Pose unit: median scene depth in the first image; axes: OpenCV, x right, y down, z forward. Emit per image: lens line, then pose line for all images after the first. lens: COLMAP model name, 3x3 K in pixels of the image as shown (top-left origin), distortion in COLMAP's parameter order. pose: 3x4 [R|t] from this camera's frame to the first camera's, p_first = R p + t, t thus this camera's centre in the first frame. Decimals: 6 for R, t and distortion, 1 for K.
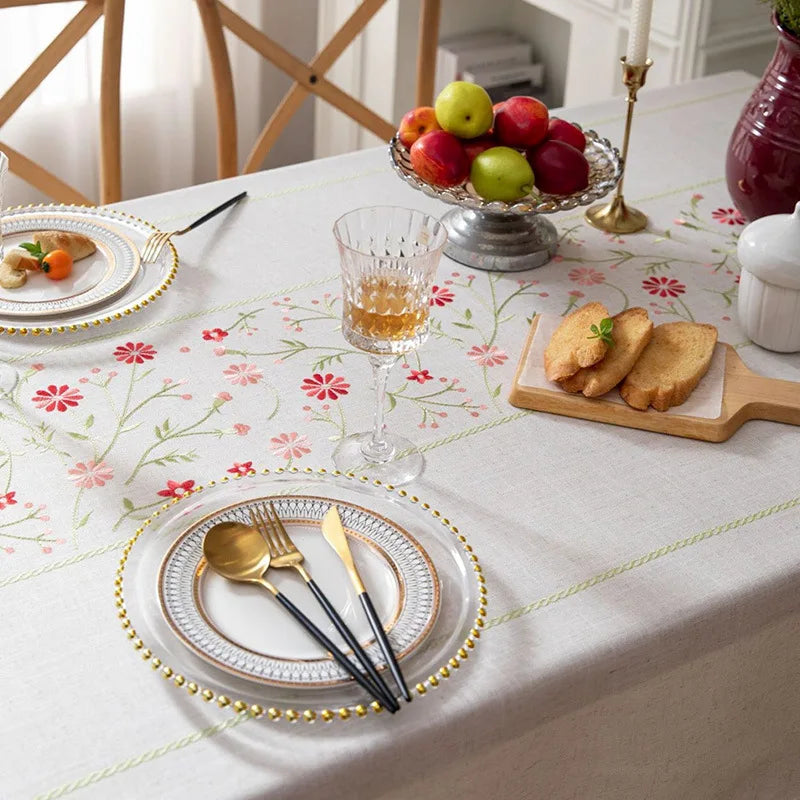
lens RADIAL K [[1240.4, 0, 399.4], [0, 1240.4, 400.5], [0, 0, 1]] dist [0.034249, 0.000000]
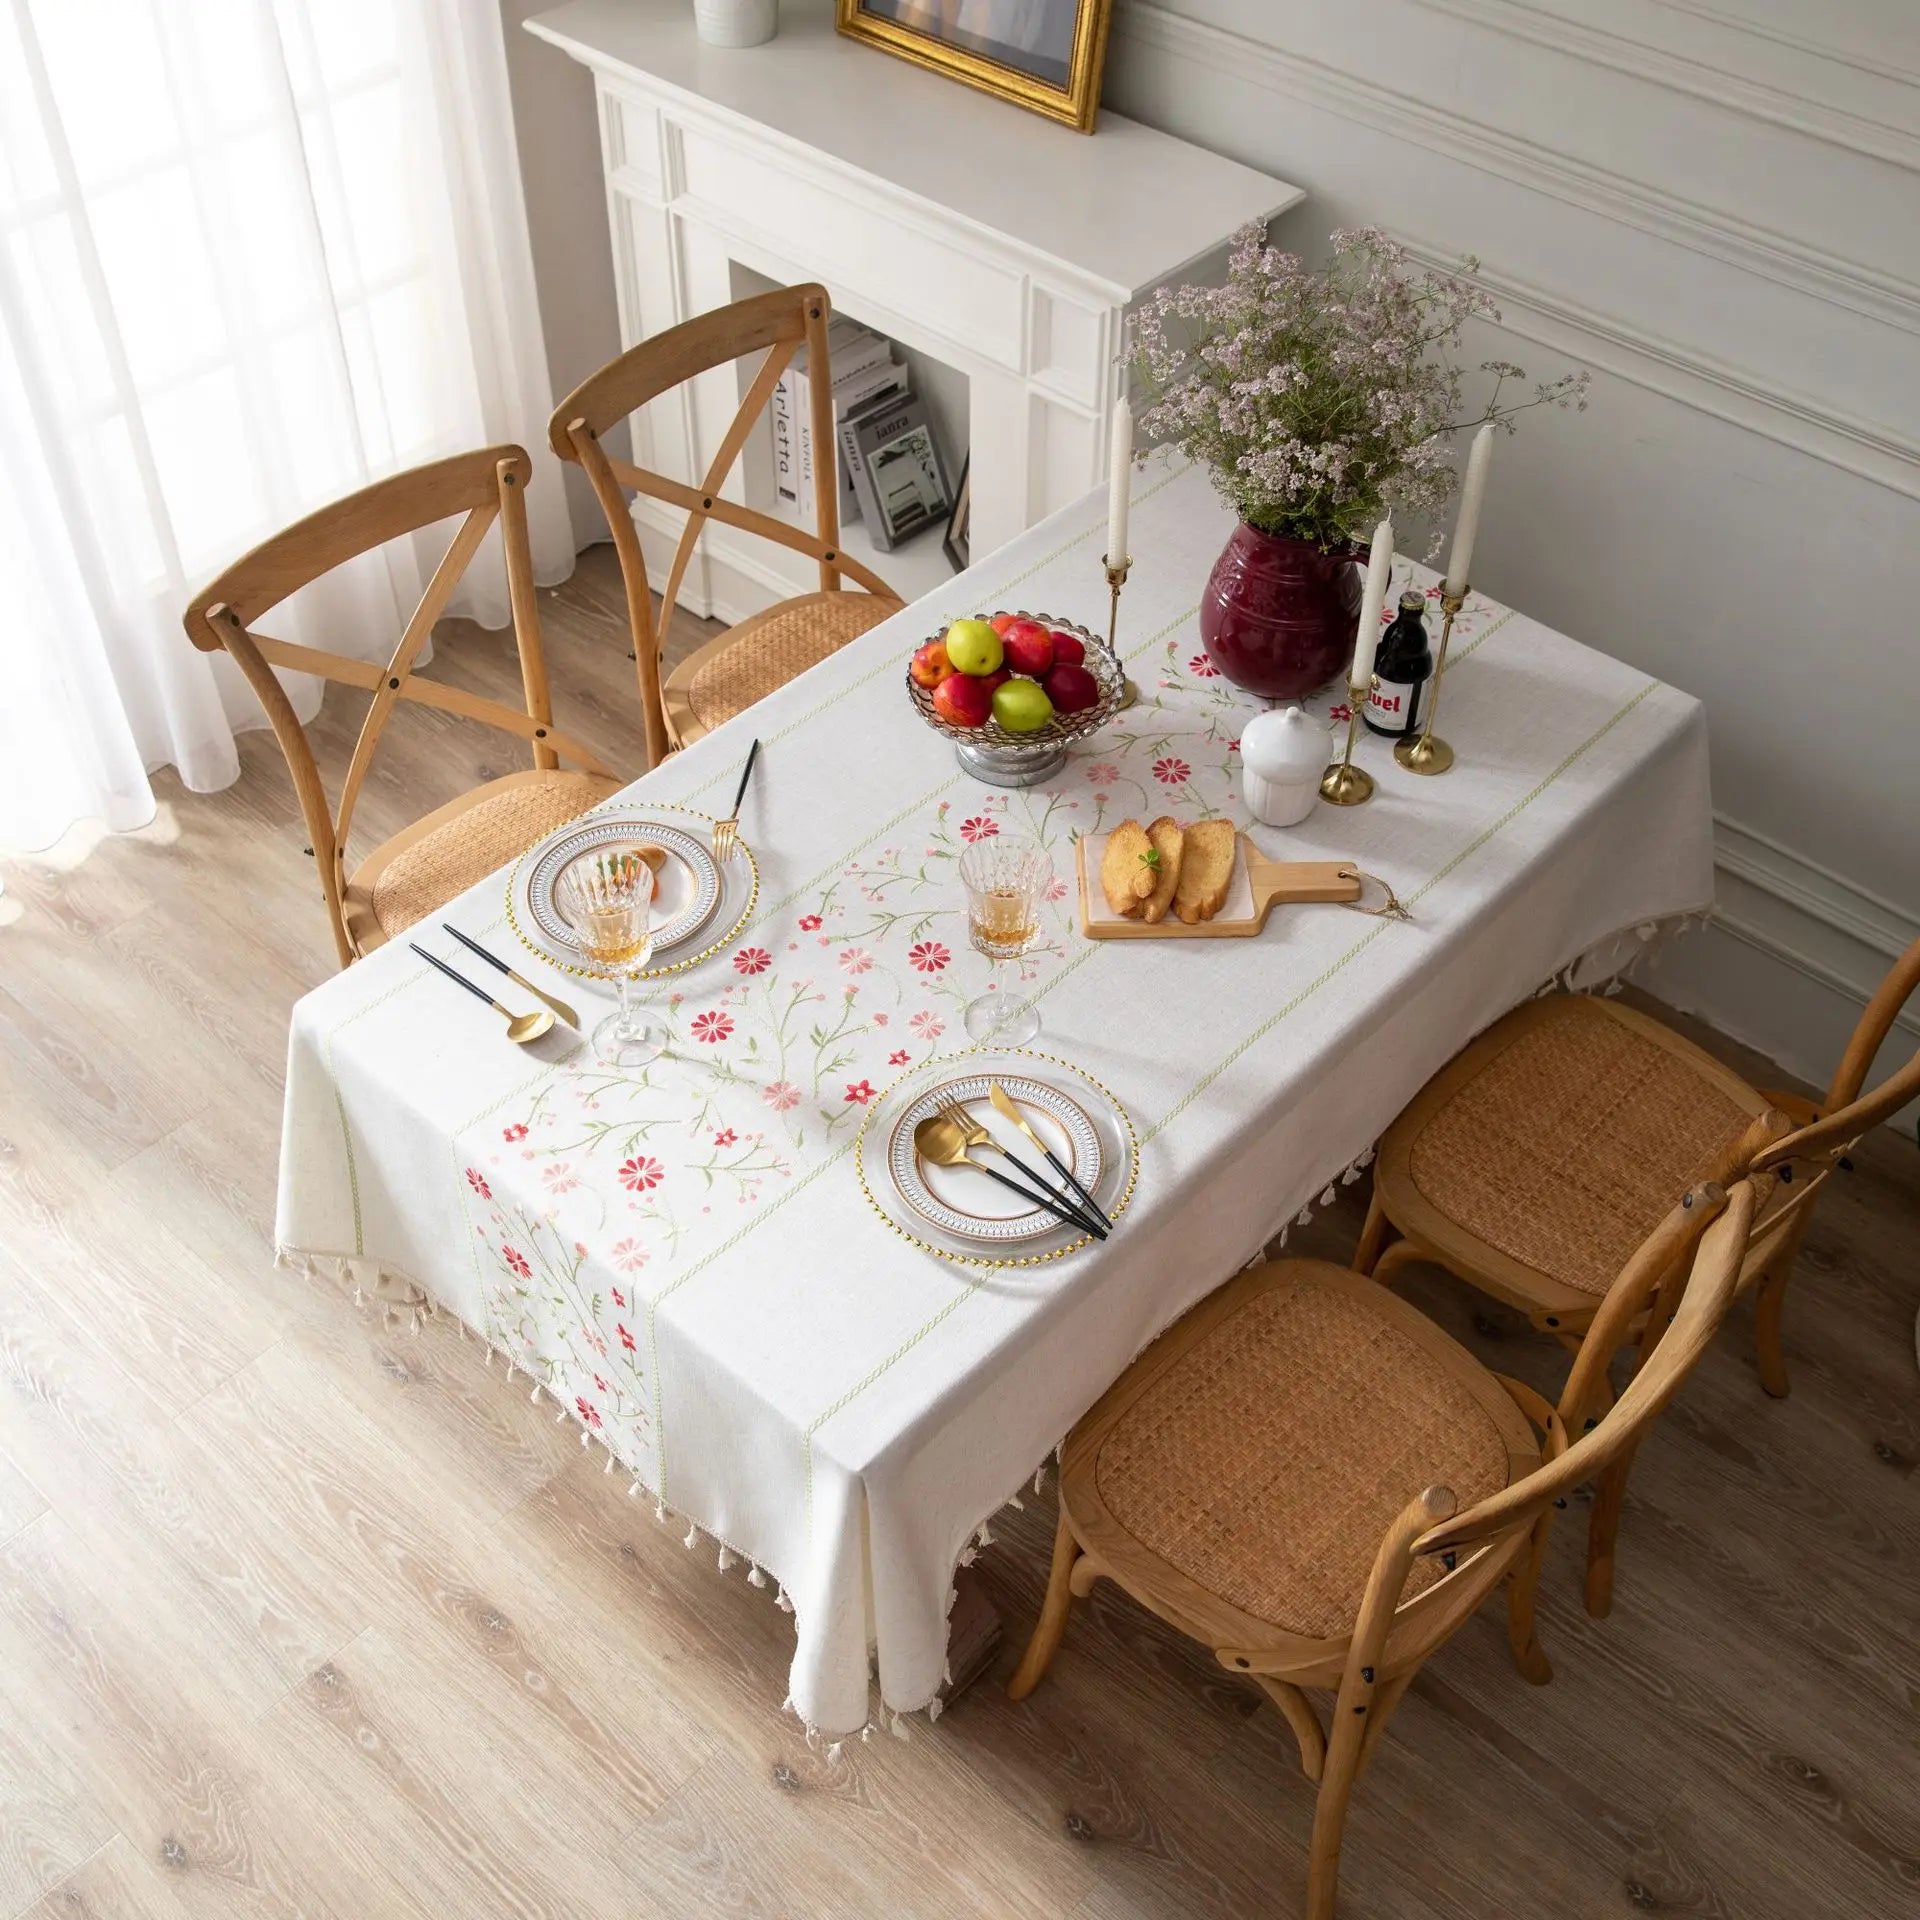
lens RADIAL K [[2426.4, 0, 961.0], [0, 2426.4, 959.4], [0, 0, 1]] dist [0.006393, 0.000000]
pose [[0.941503, -0.237315, 0.239279, -0.576205], [0.141885, 0.923152, 0.357294, -0.815583], [-0.305682, -0.302443, 0.902821, -1.042554]]
